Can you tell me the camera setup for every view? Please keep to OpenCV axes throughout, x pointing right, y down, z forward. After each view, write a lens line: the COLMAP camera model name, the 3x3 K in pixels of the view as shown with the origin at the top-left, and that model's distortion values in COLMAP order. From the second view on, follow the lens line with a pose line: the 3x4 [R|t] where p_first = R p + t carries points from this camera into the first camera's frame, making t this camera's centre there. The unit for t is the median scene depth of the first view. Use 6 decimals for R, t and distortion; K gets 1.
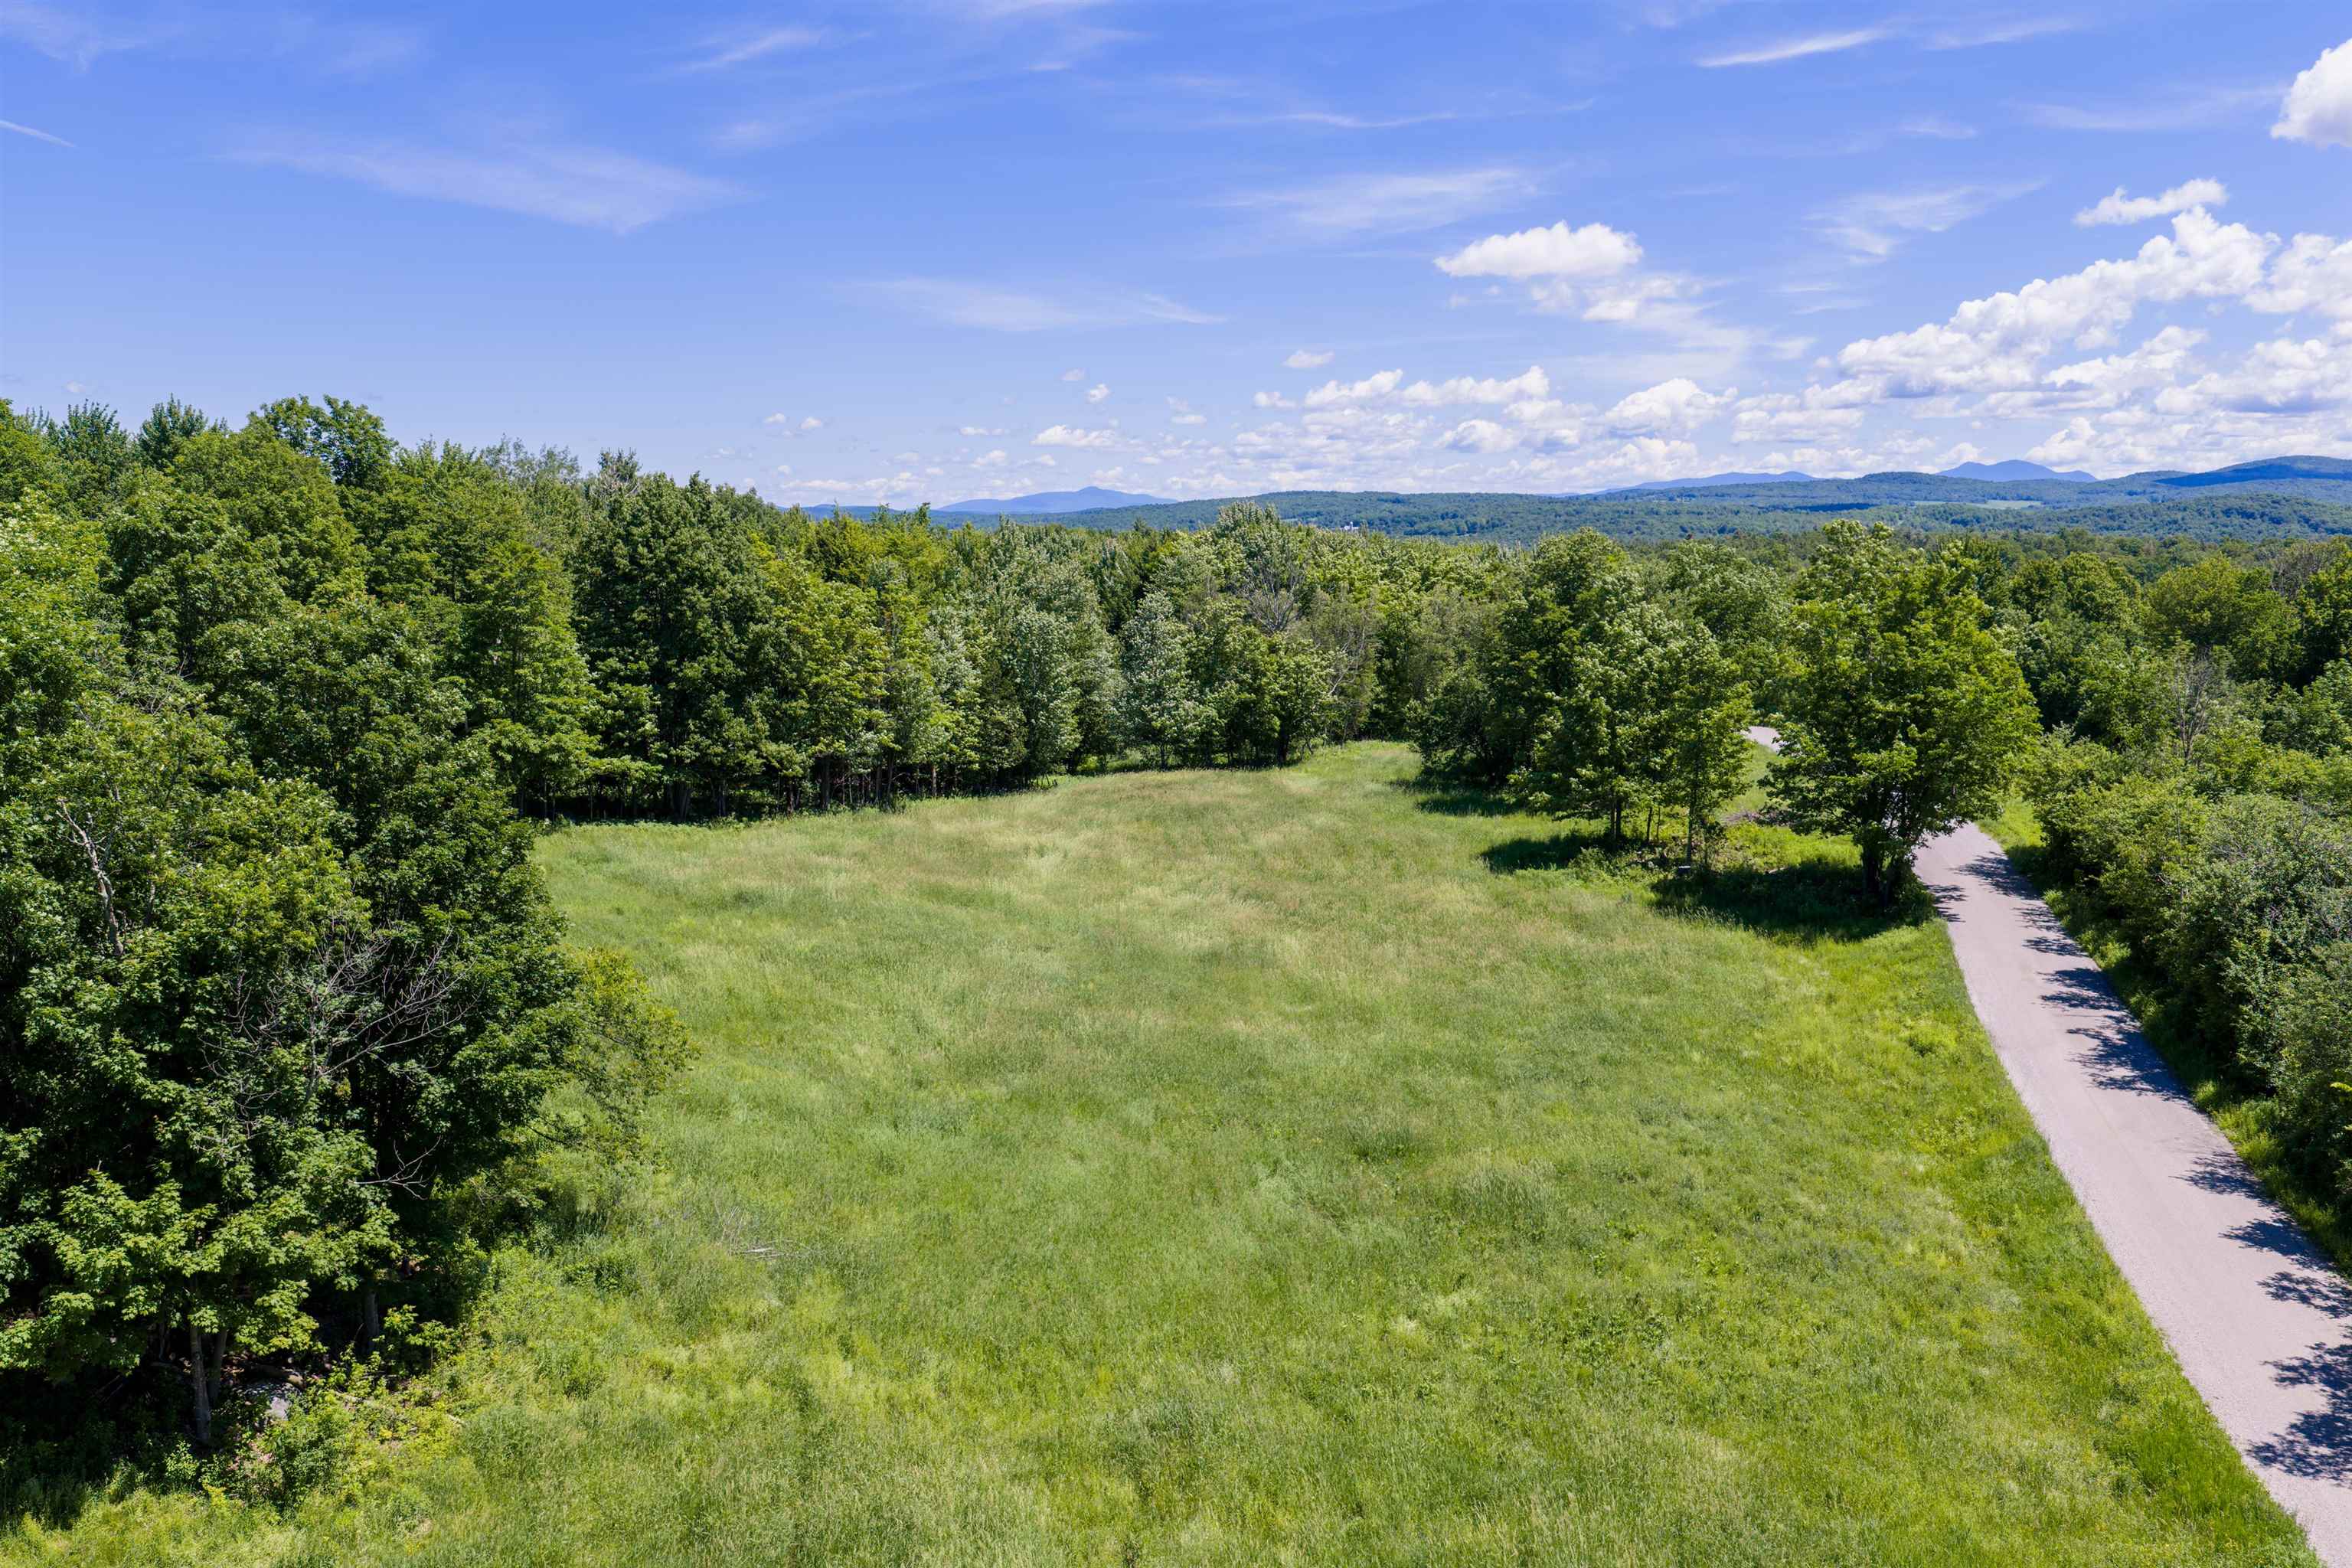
lens RADIAL K [[1949.0, 0, 1181.4], [0, 1949.0, 793.1], [0, 0, 1]] dist [0.023839, -0.042850]
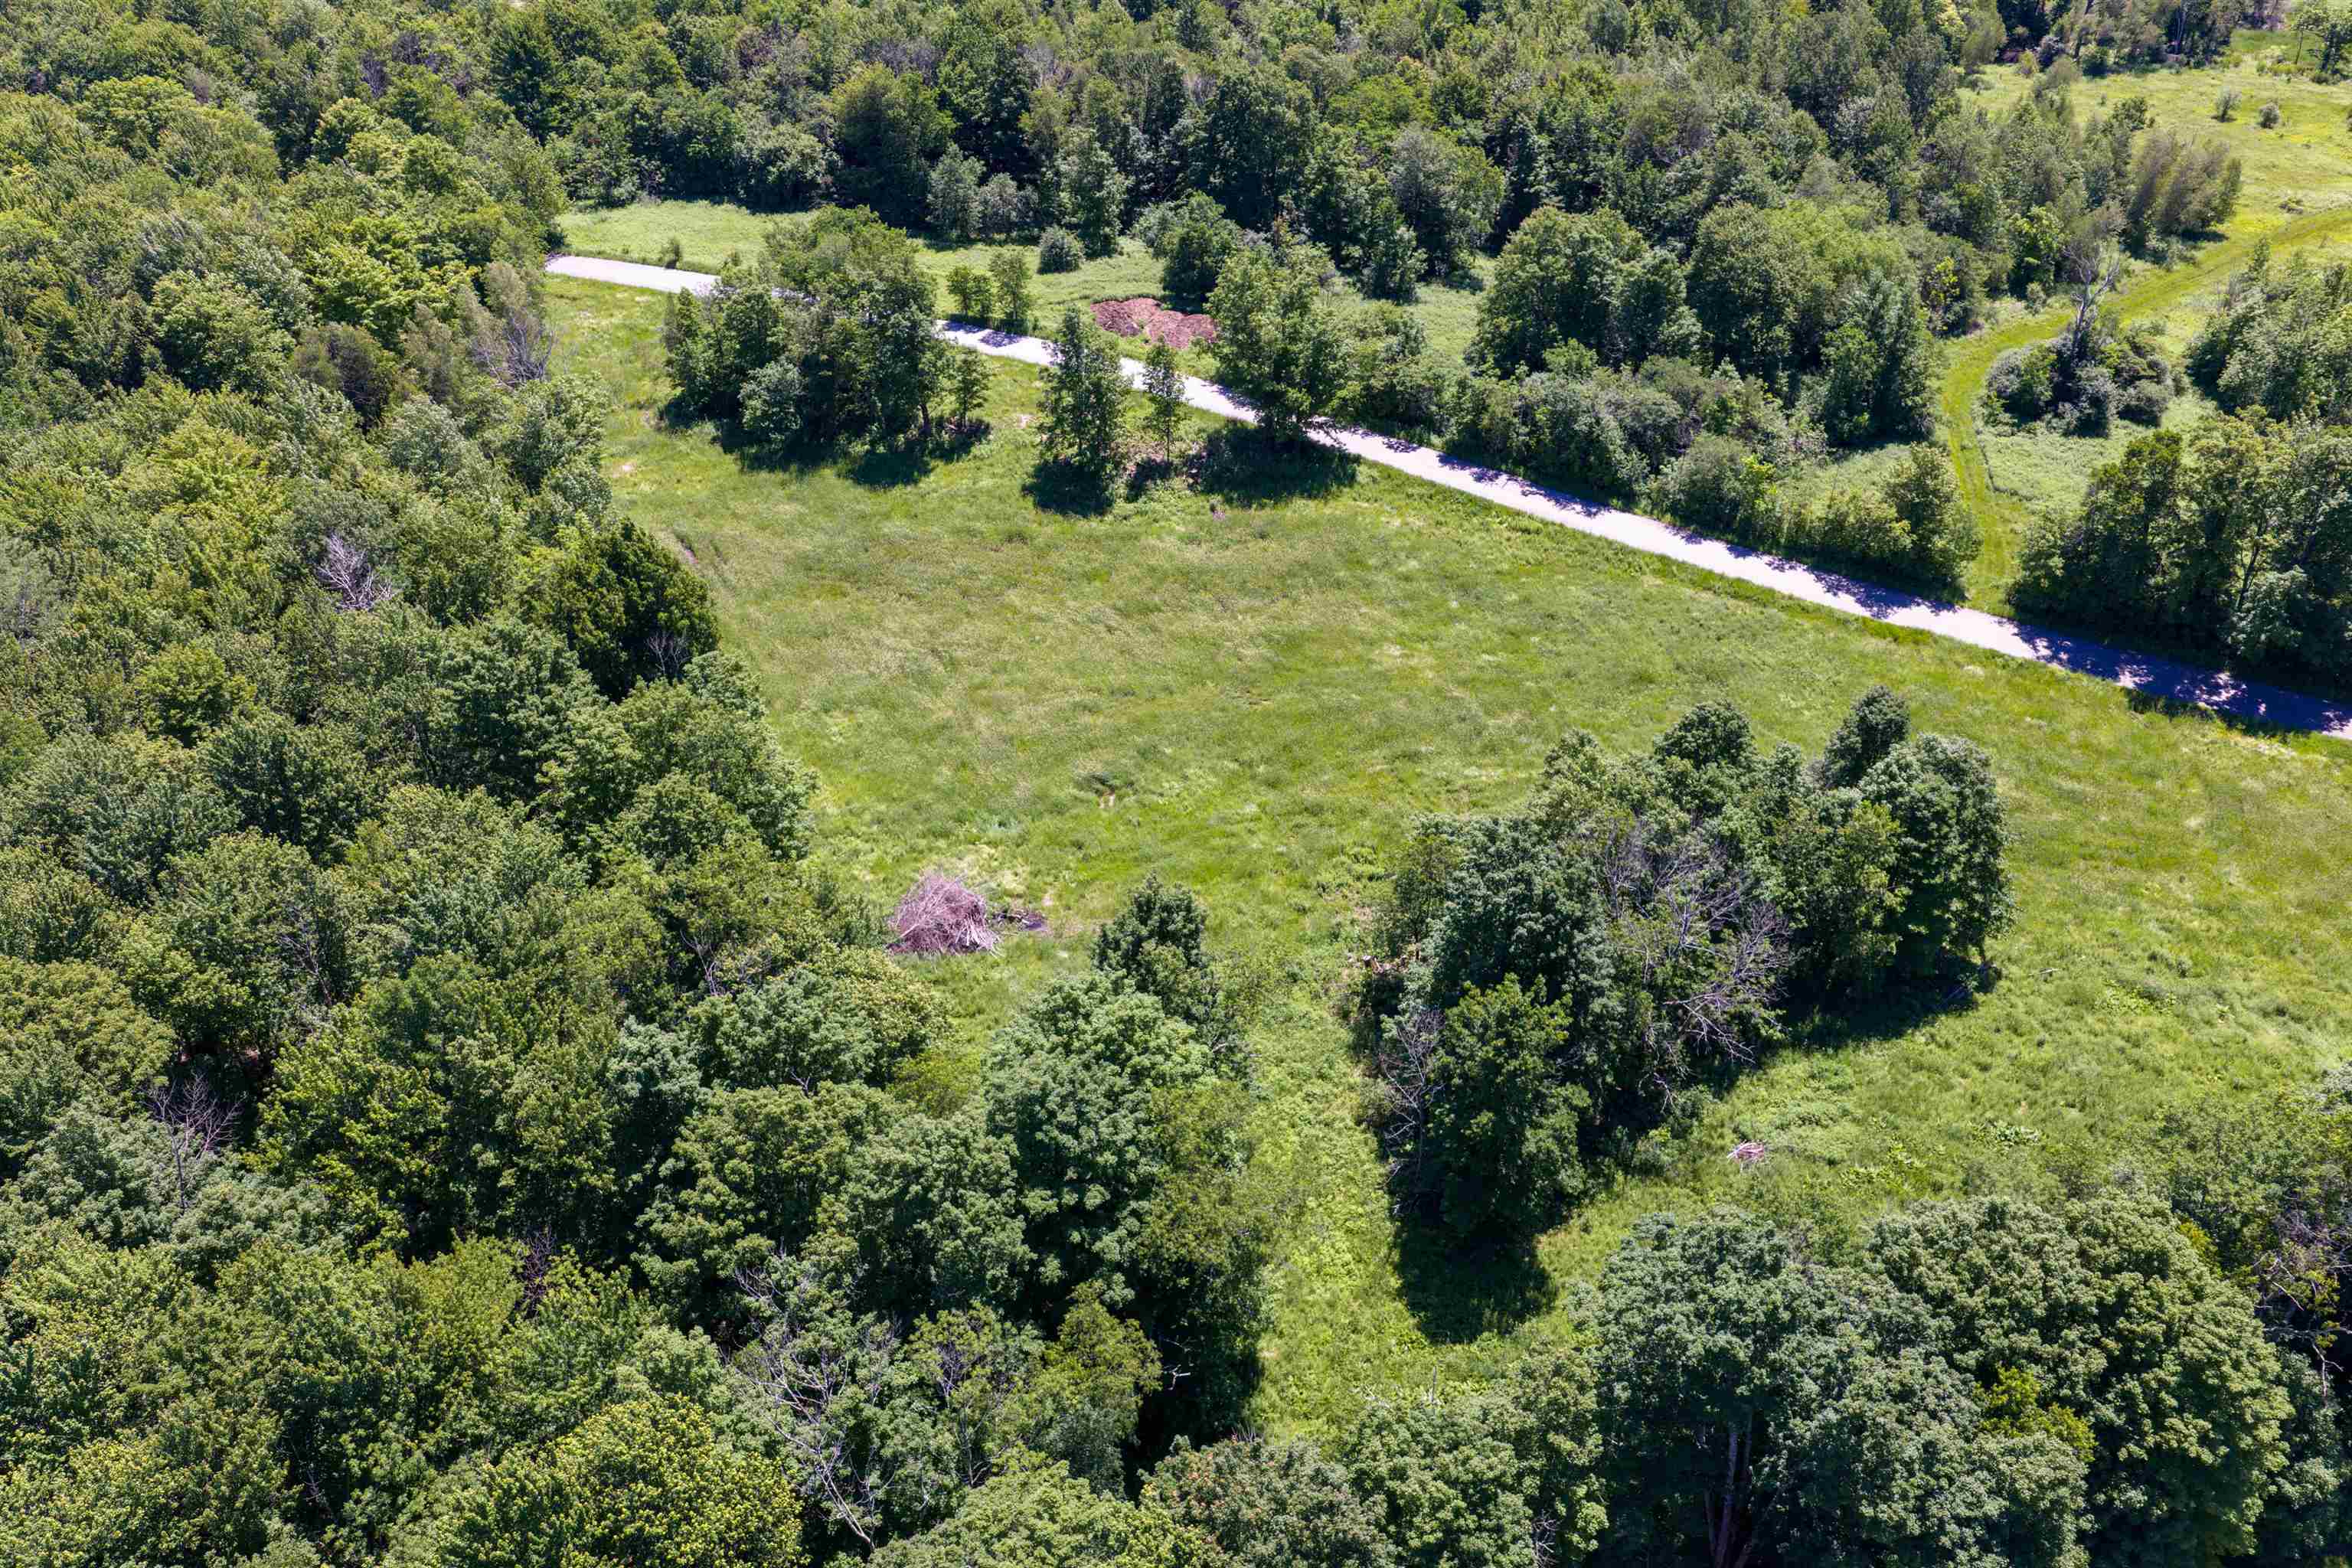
lens RADIAL K [[1949.0, 0, 1179.9], [0, 1949.0, 796.5], [0, 0, 1]] dist [0.023839, -0.042850]
pose [[0.326097, -0.569301, 0.754690, -1.102770], [0.133407, 0.818054, 0.559455, -0.628291], [-0.935876, -0.081755, 0.342713, 0.338587]]
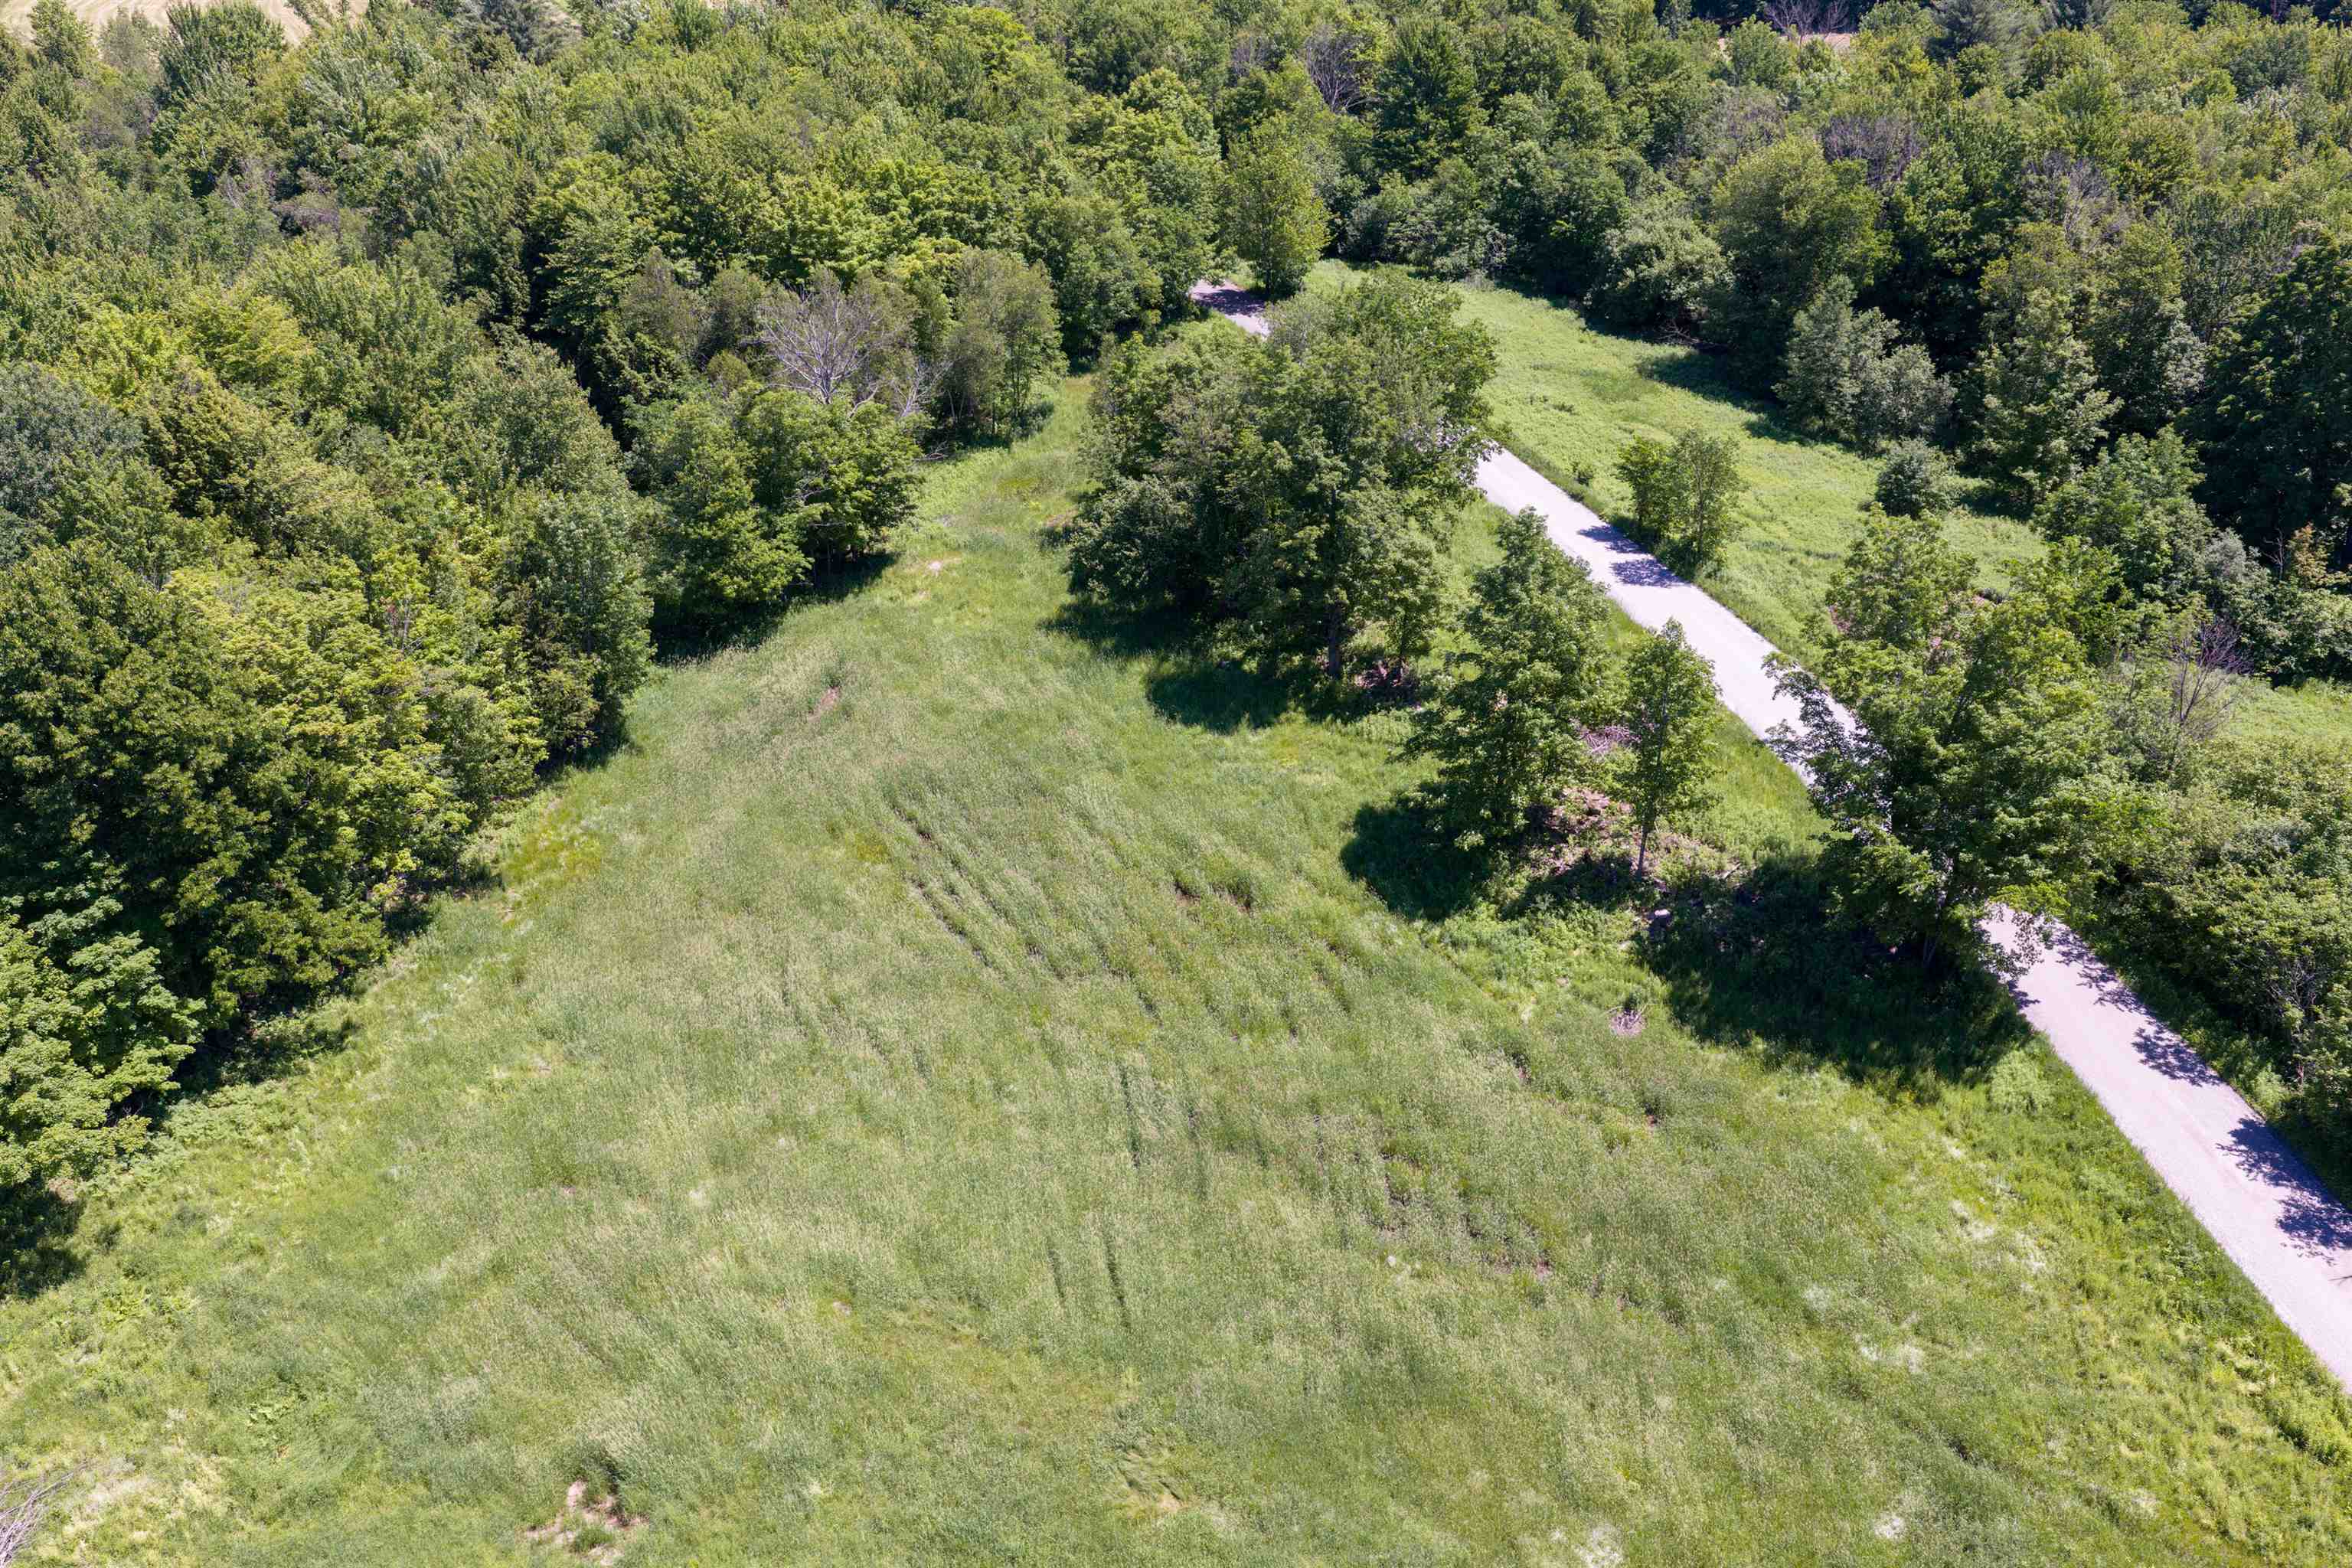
lens RADIAL K [[1949.0, 0, 1179.6], [0, 1949.0, 786.1], [0, 0, 1]] dist [0.023839, -0.042850]
pose [[0.894051, -0.234603, 0.381621, -0.202960], [0.067814, 0.912961, 0.402373, -0.317936], [-0.442803, -0.333862, 0.832143, 0.369104]]
